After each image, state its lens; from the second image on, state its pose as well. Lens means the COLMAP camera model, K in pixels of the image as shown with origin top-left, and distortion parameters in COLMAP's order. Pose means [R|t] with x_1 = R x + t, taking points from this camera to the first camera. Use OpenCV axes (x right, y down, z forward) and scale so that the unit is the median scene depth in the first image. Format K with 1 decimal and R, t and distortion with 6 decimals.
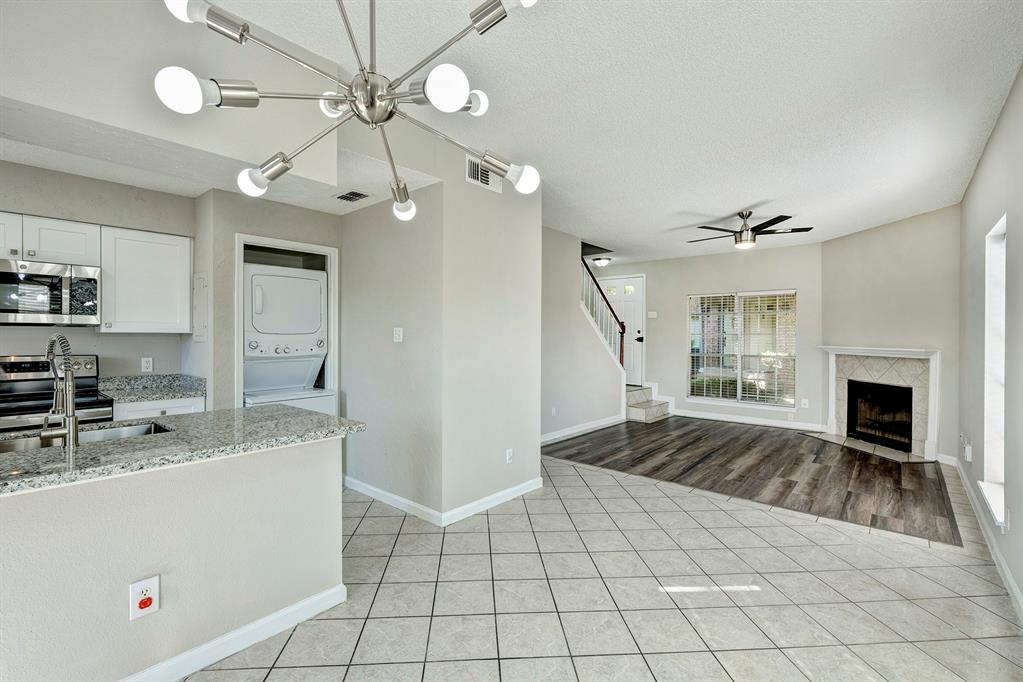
lens RADIAL K [[466.1, 0, 496.7], [0, 466.1, 338.9], [0, 0, 1]] dist [-0.002882, 0.000038]
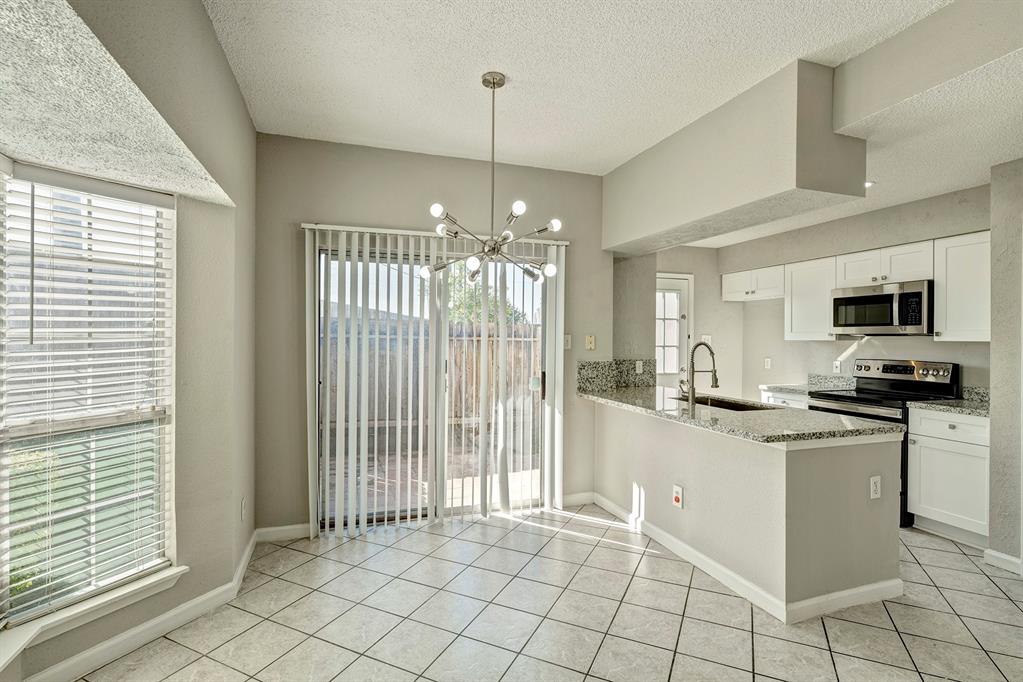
lens RADIAL K [[470.4, 0, 505.1], [0, 470.4, 339.9], [0, 0, 1]] dist [-0.003837, -0.000330]
pose [[-0.520971, -0.003382, -0.853568, 0.462649], [-0.012517, 0.999915, 0.003677, -0.006791], [0.853483, 0.012600, -0.520969, 0.589054]]
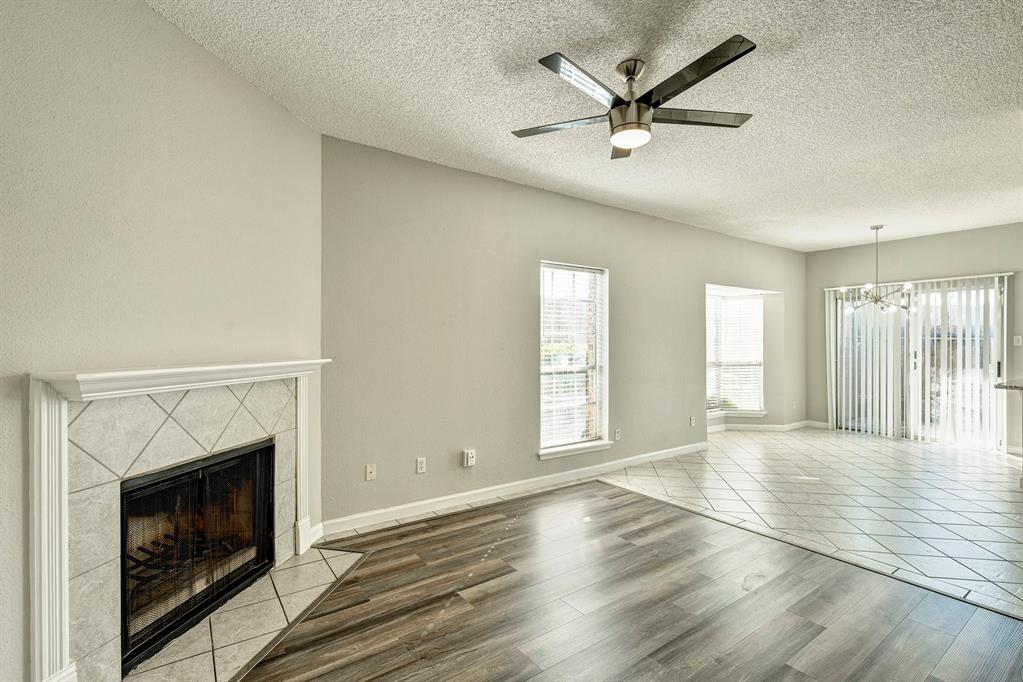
lens RADIAL K [[445.7, 0, 523.5], [0, 445.7, 338.9], [0, 0, 1]] dist [-0.025485, 0.021557]
pose [[-0.972703, -0.002727, 0.232036, 0.703282], [-0.002480, 0.999996, 0.001355, -0.004309], [-0.232039, 0.000742, -0.972706, 1.909153]]
